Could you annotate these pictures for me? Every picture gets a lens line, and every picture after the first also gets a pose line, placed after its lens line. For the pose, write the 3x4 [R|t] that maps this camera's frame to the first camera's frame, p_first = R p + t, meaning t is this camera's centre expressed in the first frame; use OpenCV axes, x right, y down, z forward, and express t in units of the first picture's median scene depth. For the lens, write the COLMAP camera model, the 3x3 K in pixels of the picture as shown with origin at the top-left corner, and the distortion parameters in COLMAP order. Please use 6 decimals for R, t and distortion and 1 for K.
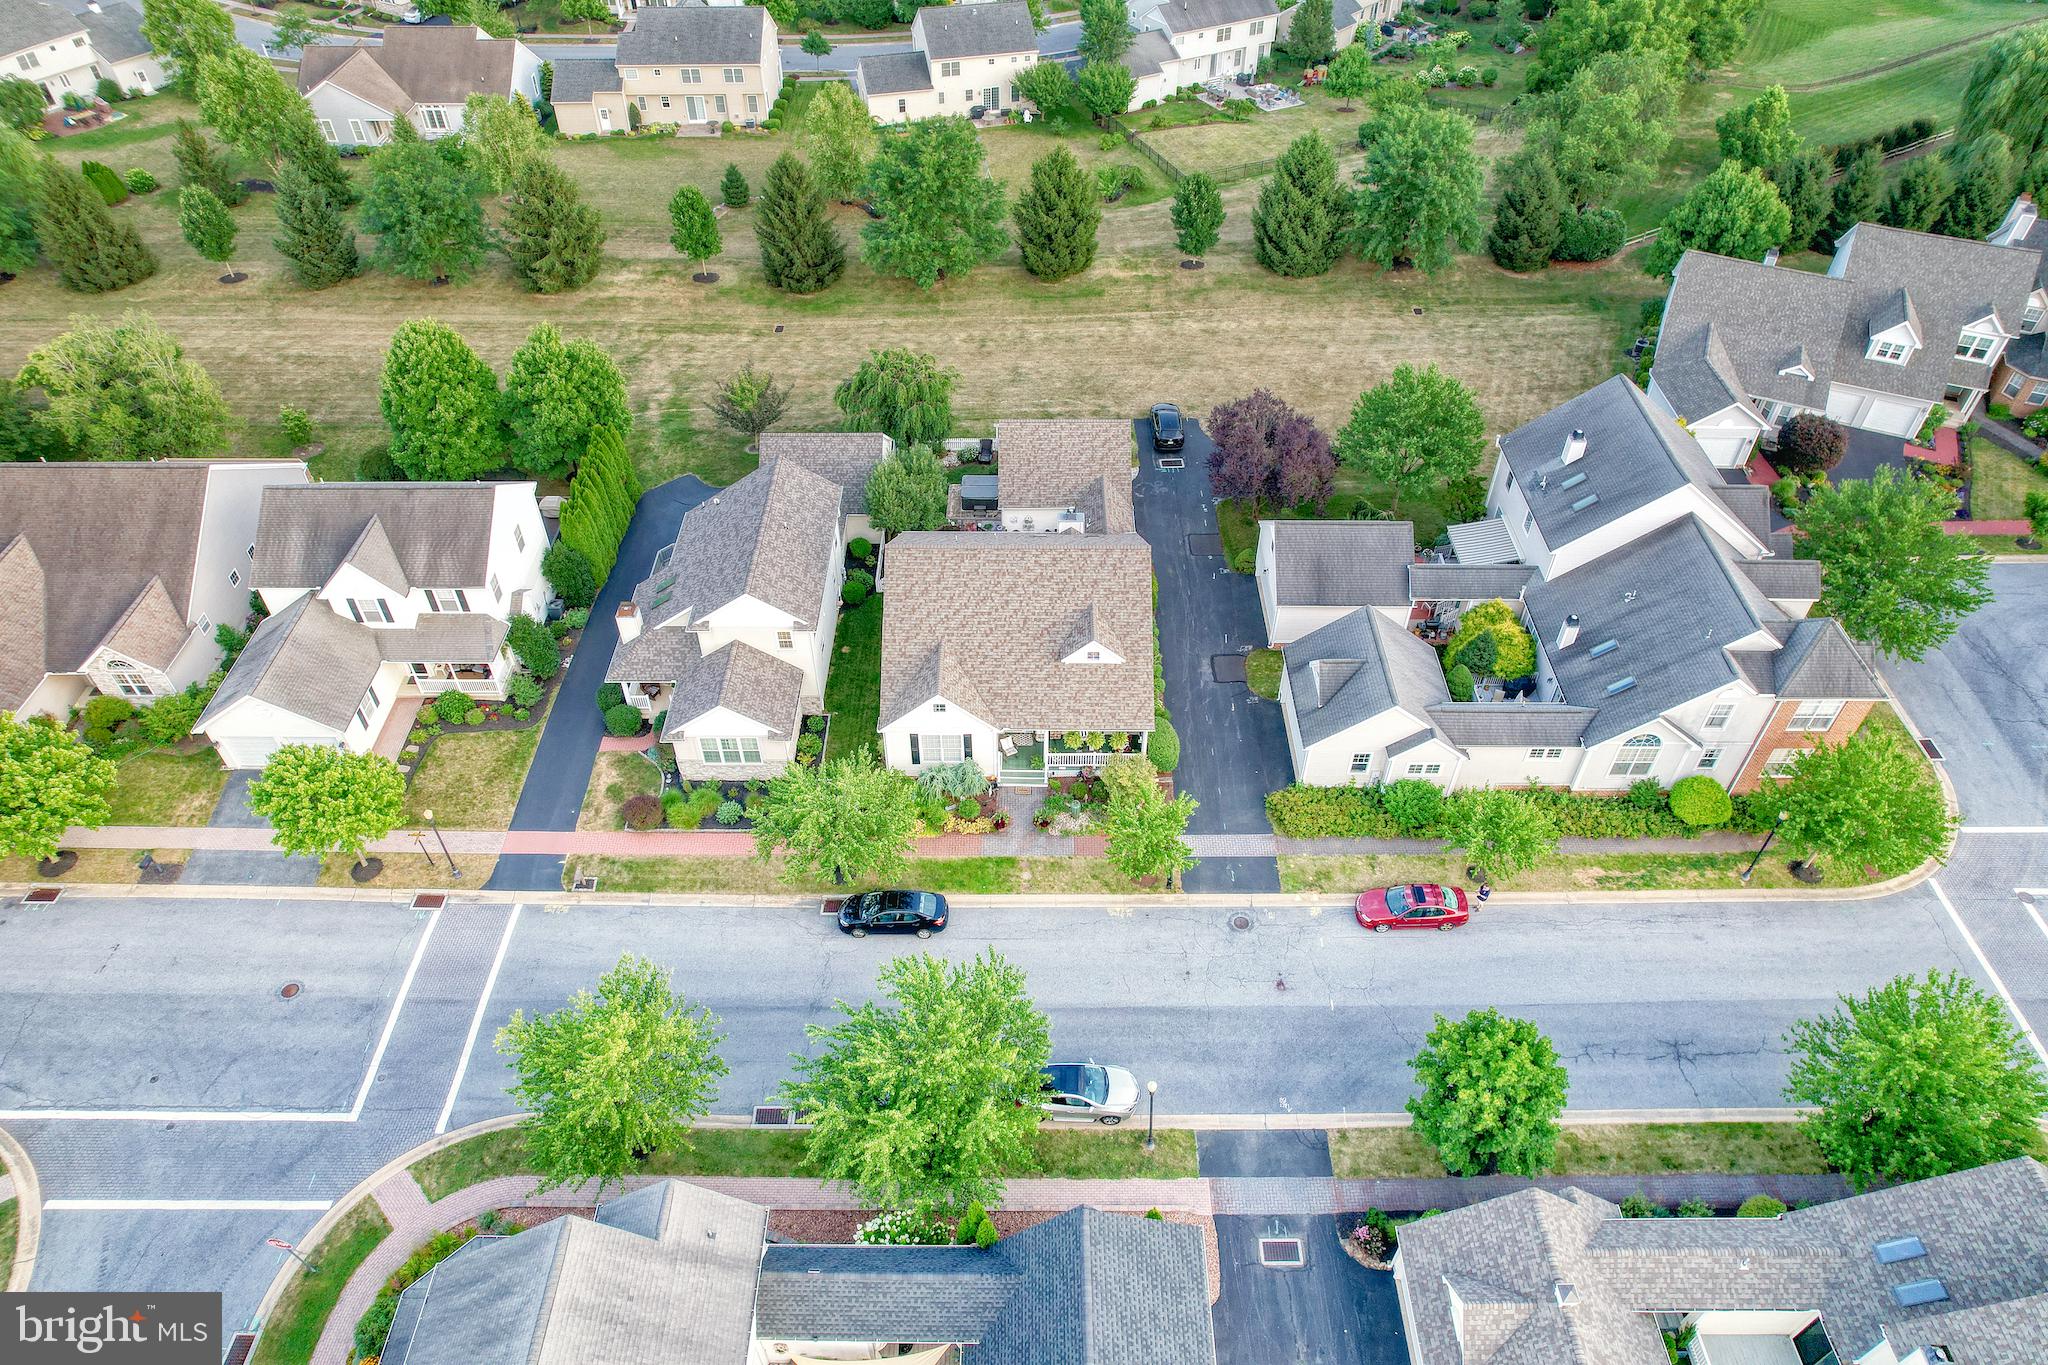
lens RADIAL K [[1314.9, 0, 1024.0], [0, 1314.9, 682.5], [0, 0, 1]] dist [-0.086553, 0.079641]
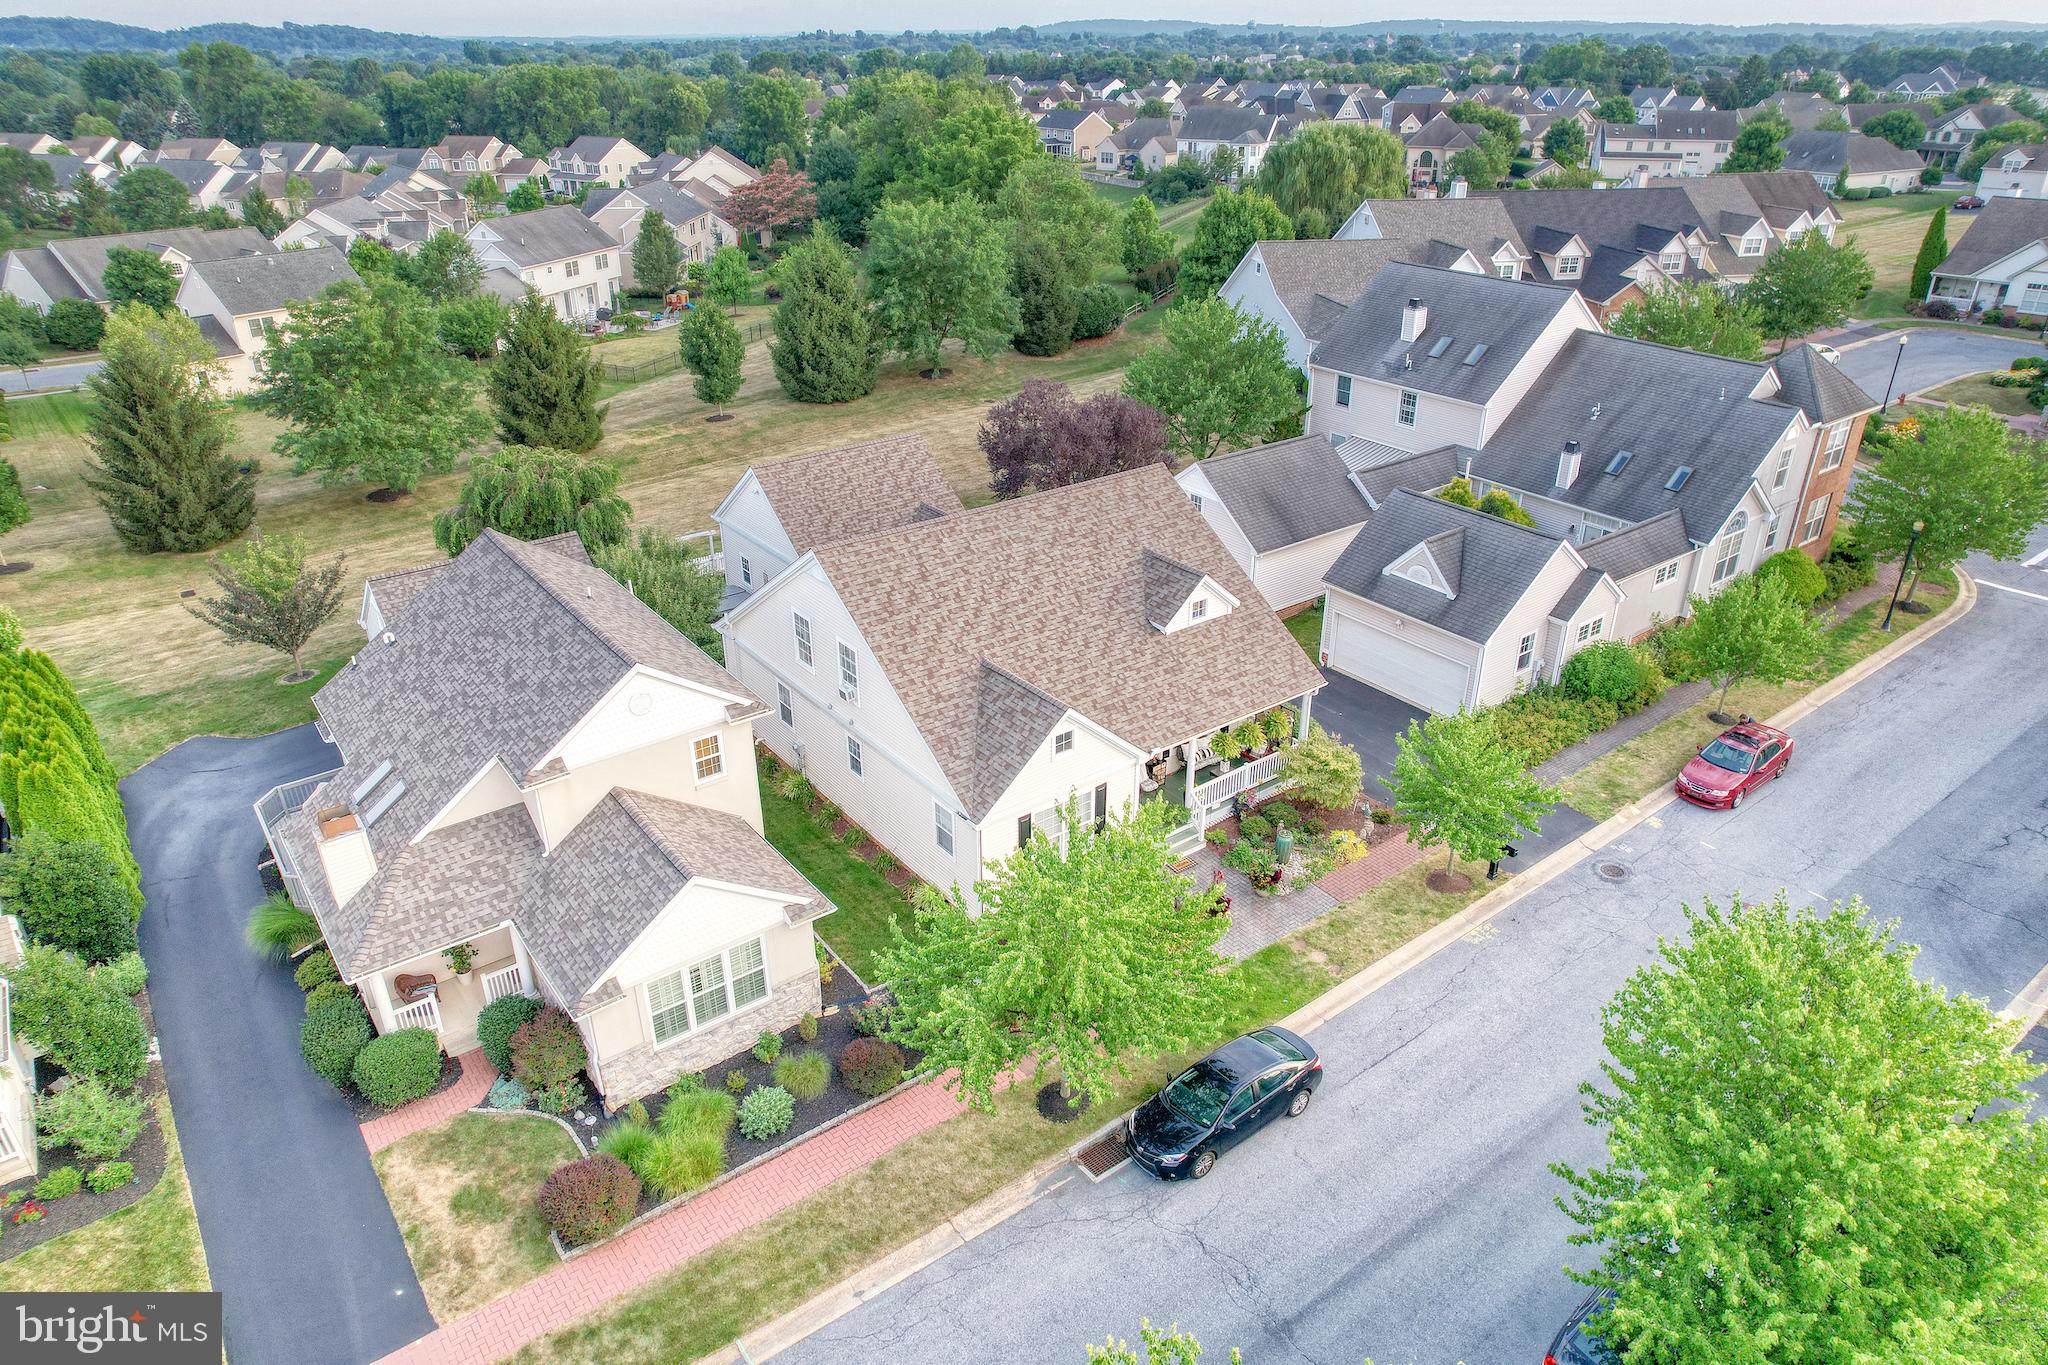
lens RADIAL K [[1314.9, 0, 1024.0], [0, 1314.9, 682.5], [0, 0, 1]] dist [-0.086553, 0.079641]
pose [[0.795132, -0.274457, 0.540776, -0.354585], [0.423382, 0.889668, -0.170994, 0.080956], [-0.434181, 0.364918, 0.823603, 0.525821]]
